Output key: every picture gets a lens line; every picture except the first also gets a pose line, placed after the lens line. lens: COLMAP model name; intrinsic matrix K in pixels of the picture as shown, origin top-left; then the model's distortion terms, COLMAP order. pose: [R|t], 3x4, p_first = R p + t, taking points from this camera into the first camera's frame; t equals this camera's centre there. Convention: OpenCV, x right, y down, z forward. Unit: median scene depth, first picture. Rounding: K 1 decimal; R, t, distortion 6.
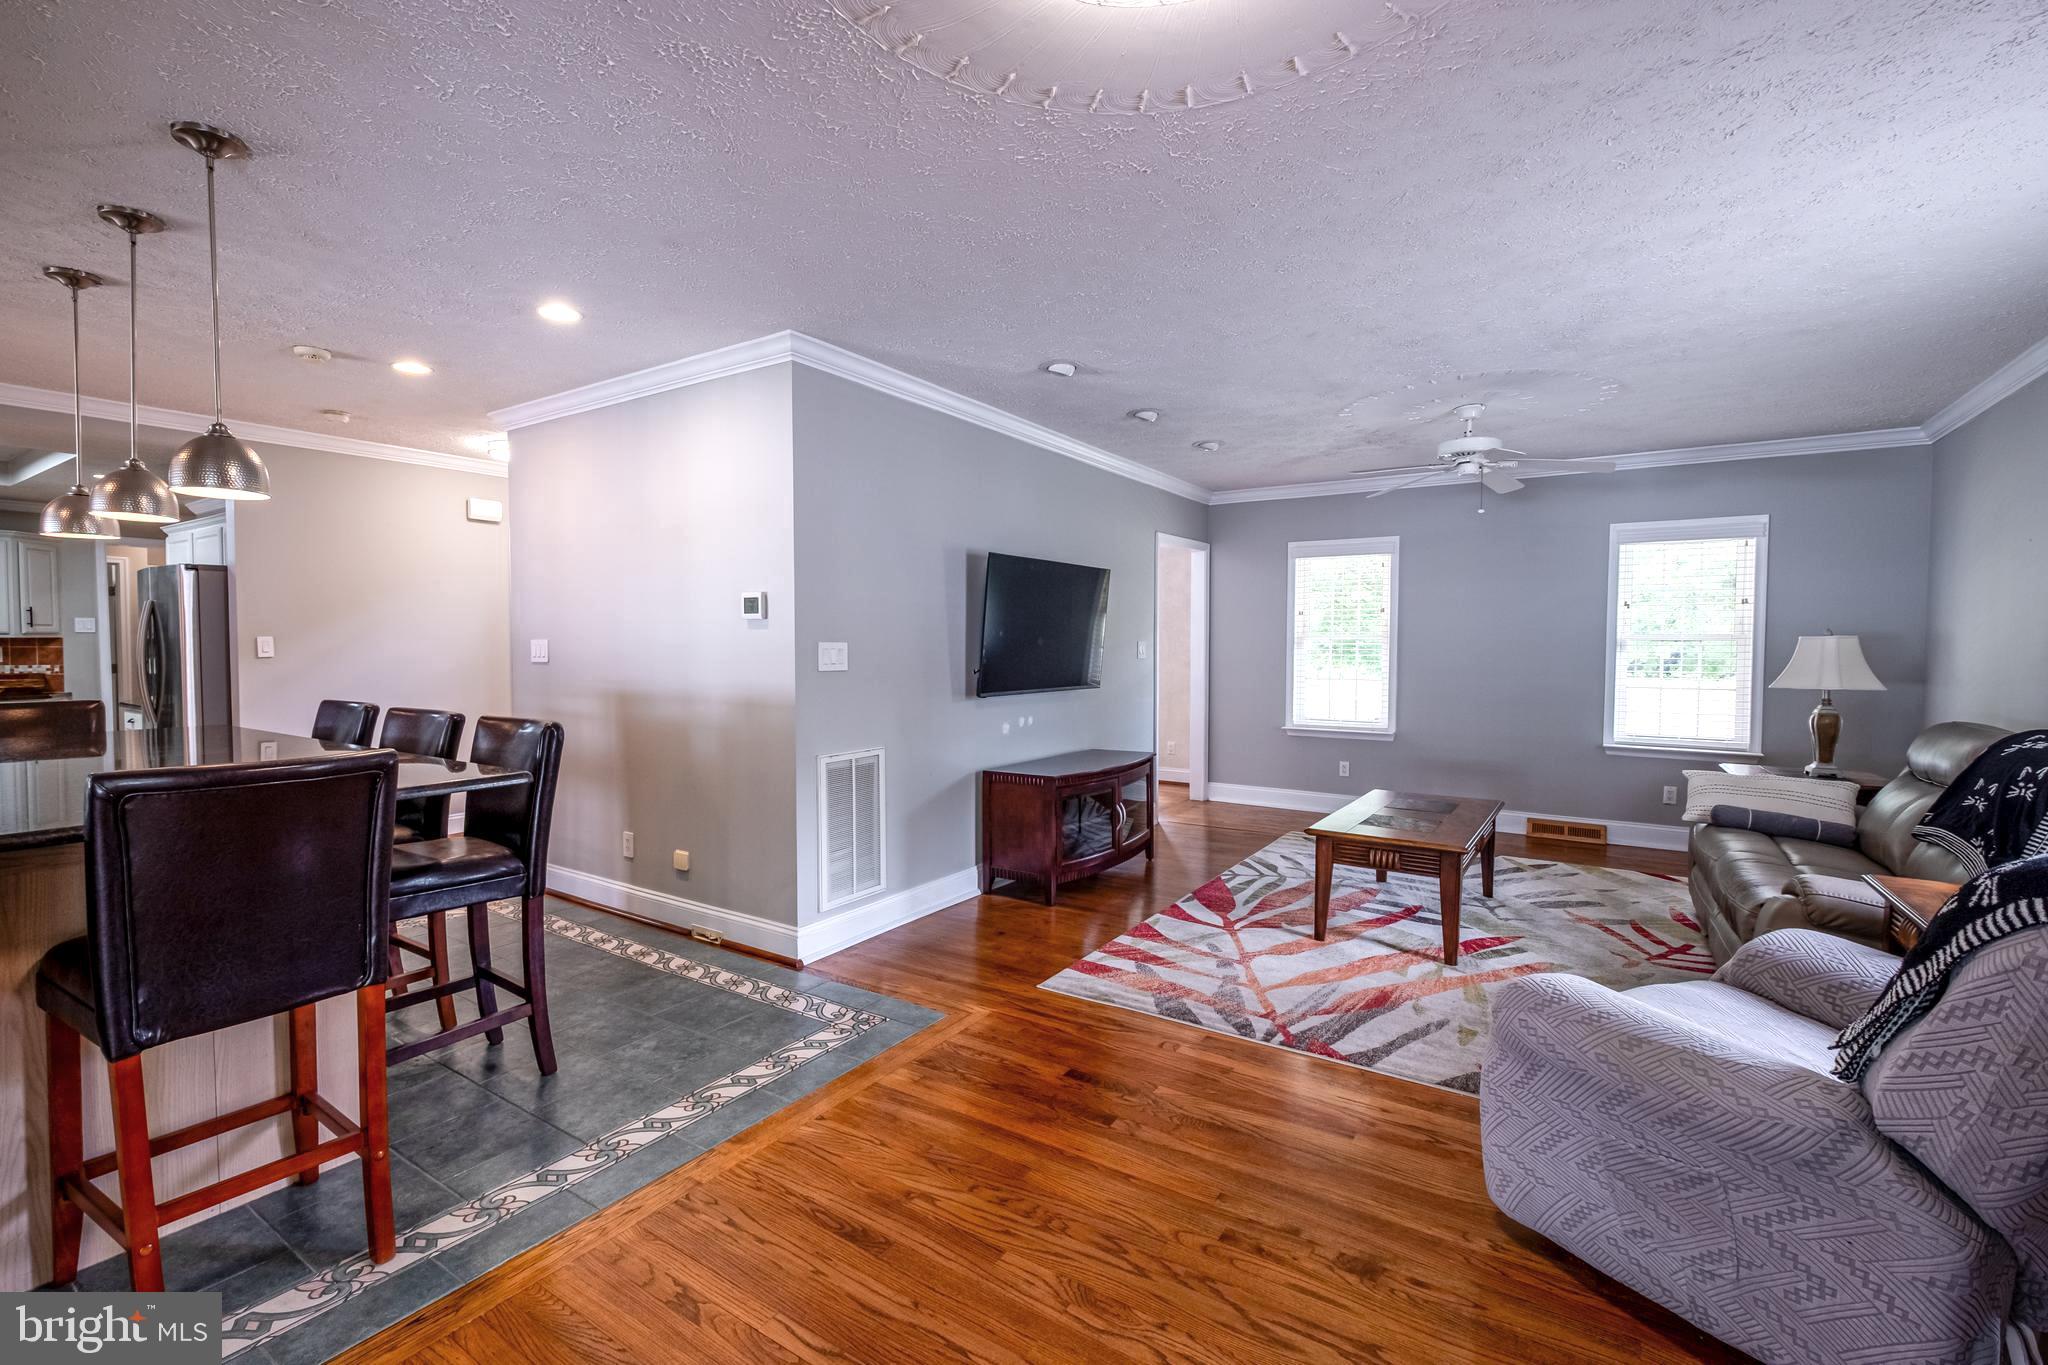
lens RADIAL K [[897.8, 0, 1011.1], [0, 897.8, 672.6], [0, 0, 1]] dist [-0.000792, -0.000336]
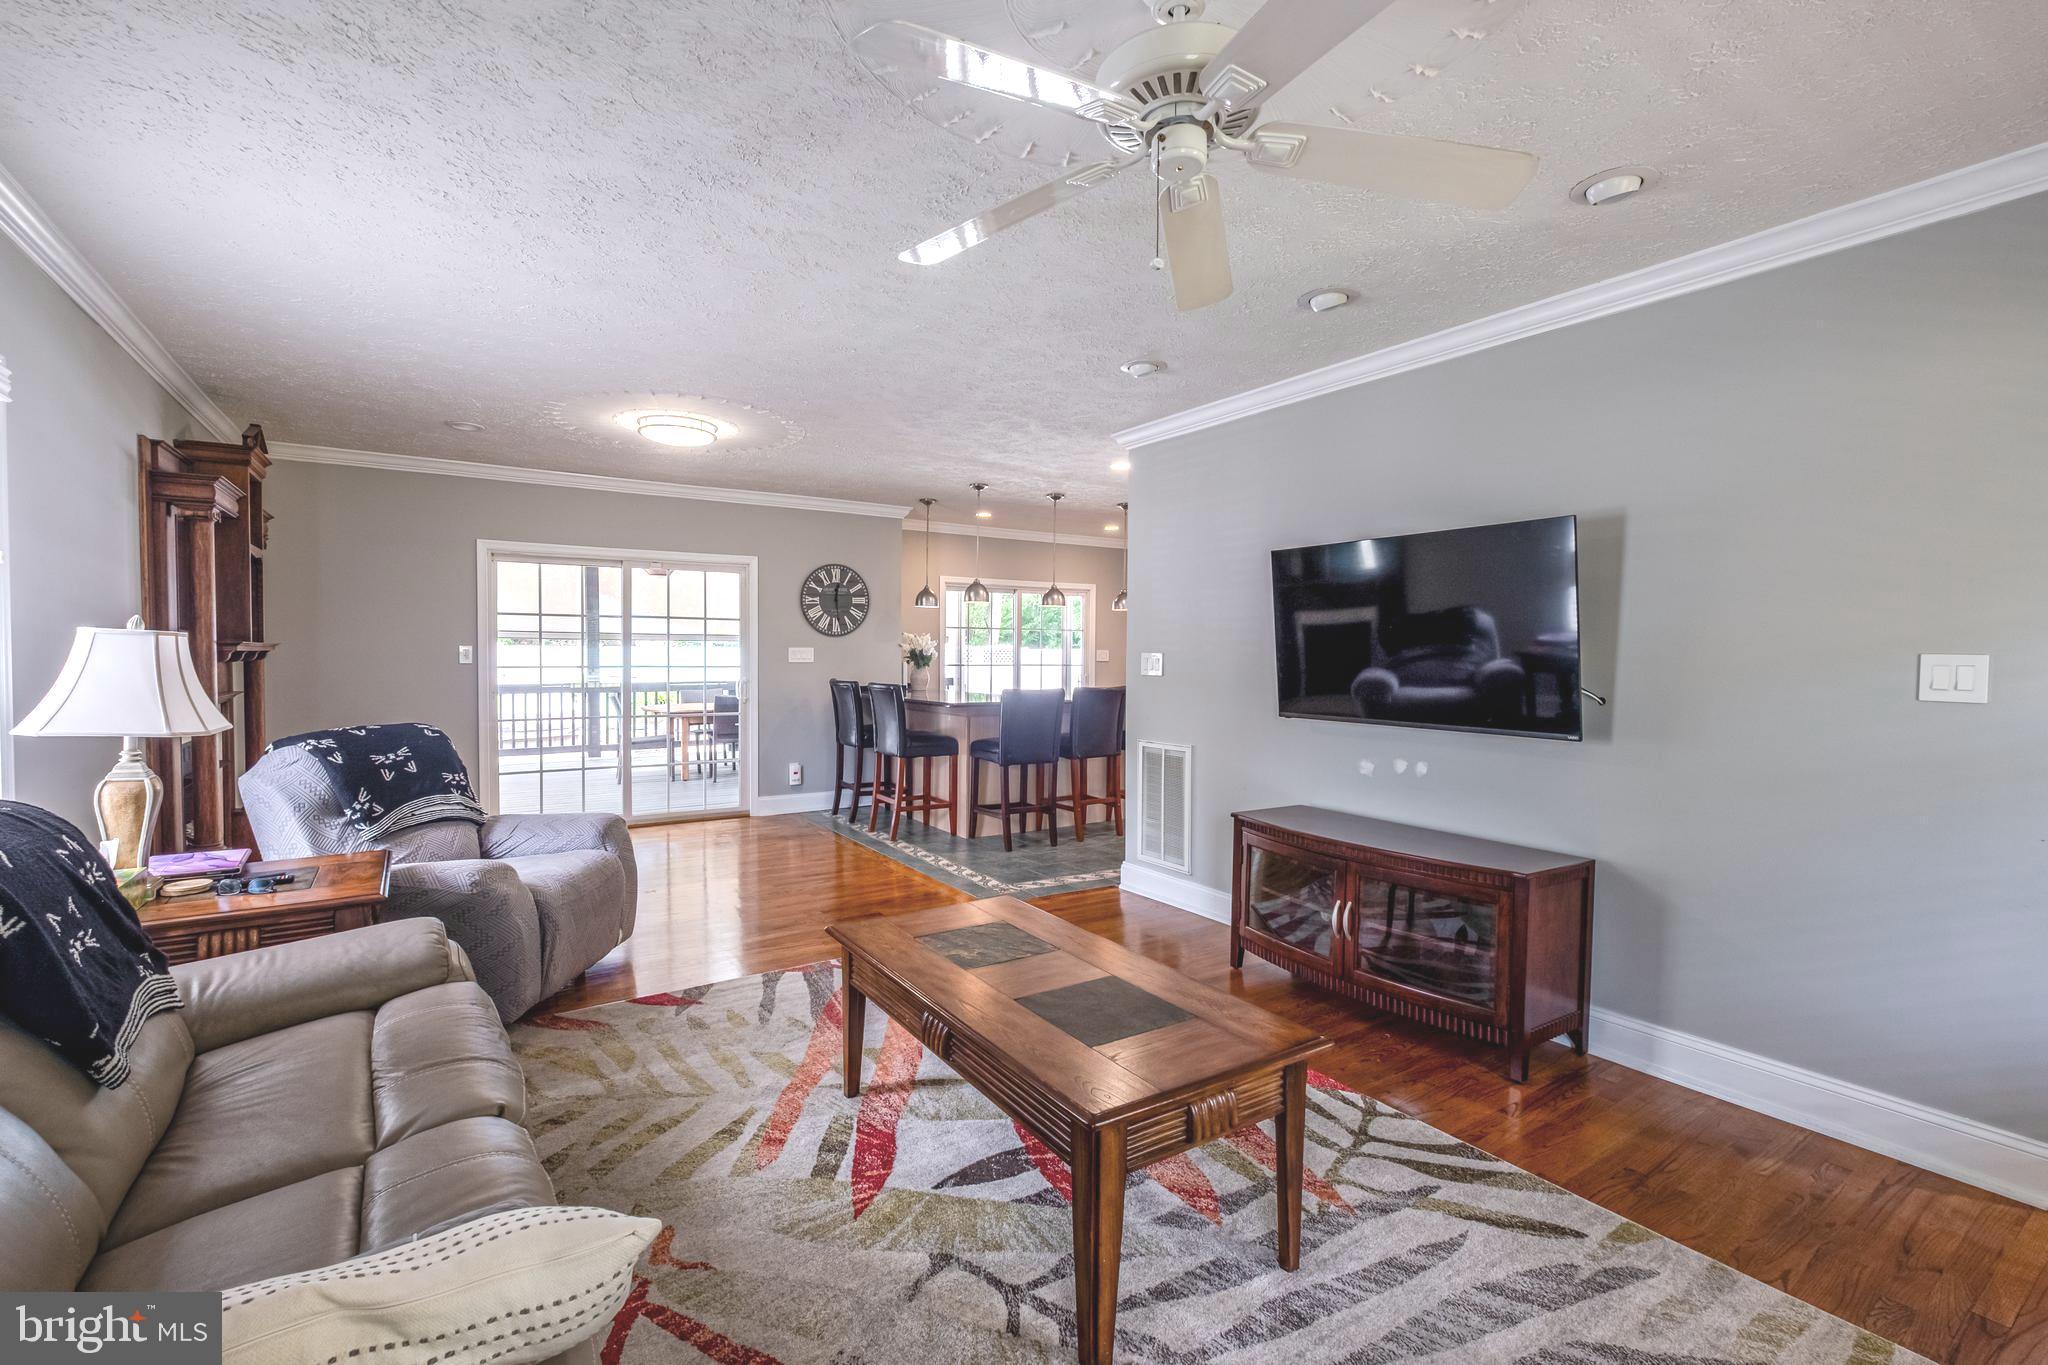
lens RADIAL K [[897.8, 0, 1011.1], [0, 897.8, 672.6], [0, 0, 1]] dist [-0.000792, -0.000336]
pose [[-0.401179, 0.016279, -0.915855, 1.011509], [-0.037961, 0.998688, 0.034380, -0.041255], [0.915213, 0.048559, -0.400034, 1.282699]]
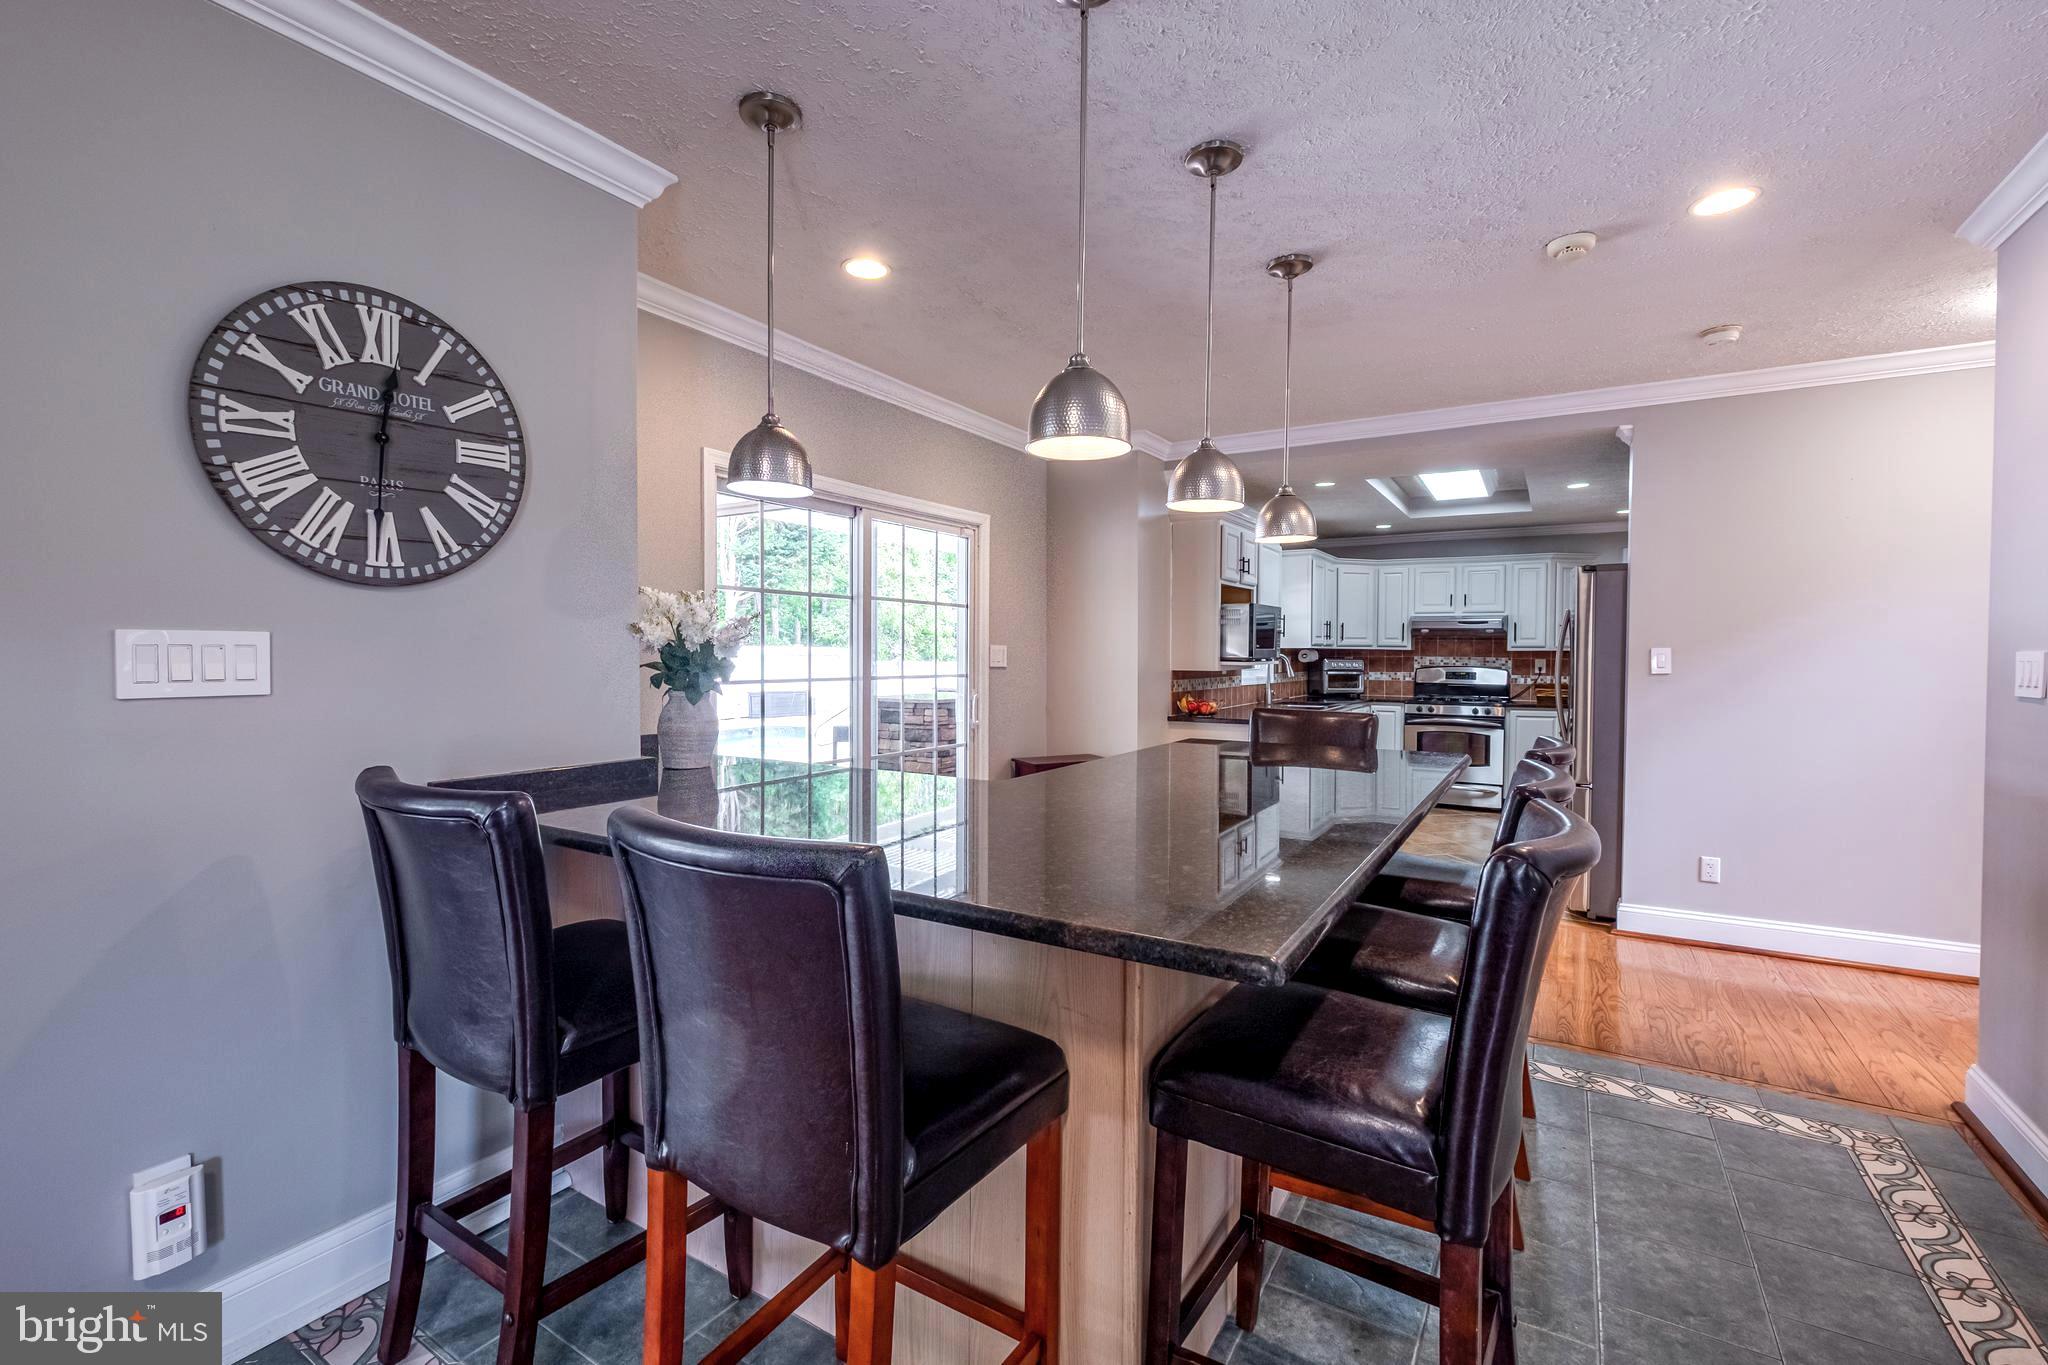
lens RADIAL K [[897.8, 0, 1011.1], [0, 897.8, 672.6], [0, 0, 1]] dist [-0.000792, -0.000336]
pose [[0.030452, 0.020040, -0.999335, -0.069965], [-0.037401, 0.999122, 0.018896, -0.015237], [0.998836, 0.036801, 0.031175, 0.516994]]
